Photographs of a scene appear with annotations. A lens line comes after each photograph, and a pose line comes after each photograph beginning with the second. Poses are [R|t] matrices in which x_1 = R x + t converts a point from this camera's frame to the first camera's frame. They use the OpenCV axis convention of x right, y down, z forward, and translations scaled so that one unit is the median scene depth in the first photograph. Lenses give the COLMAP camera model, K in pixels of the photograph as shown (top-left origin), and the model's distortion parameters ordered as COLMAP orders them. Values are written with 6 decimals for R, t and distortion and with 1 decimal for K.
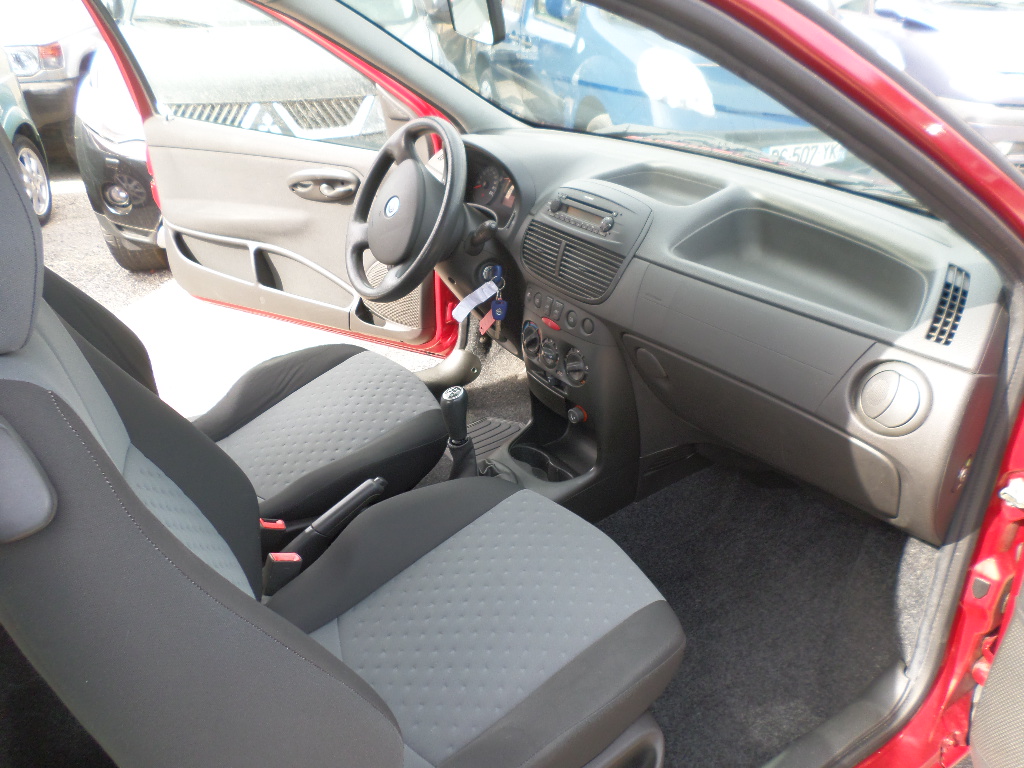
lens RADIAL K [[751.4, 0, 512.0], [0, 751.4, 384.0], [0, 0, 1]] dist [-0.004541, -0.001972]
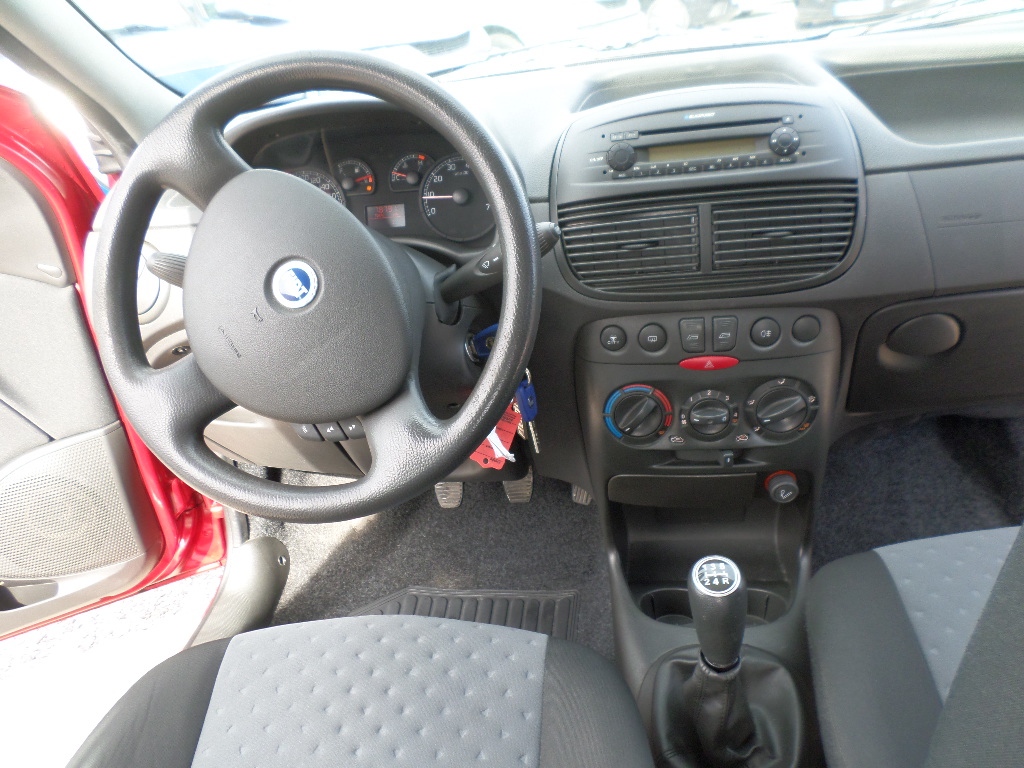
lens RADIAL K [[751.4, 0, 512.0], [0, 751.4, 384.0], [0, 0, 1]] dist [-0.004541, -0.001972]
pose [[0.619433, -0.416192, 0.665648, -0.407438], [0.449965, 0.883029, 0.133383, -0.205805], [-0.643299, 0.216896, 0.734249, 0.720587]]
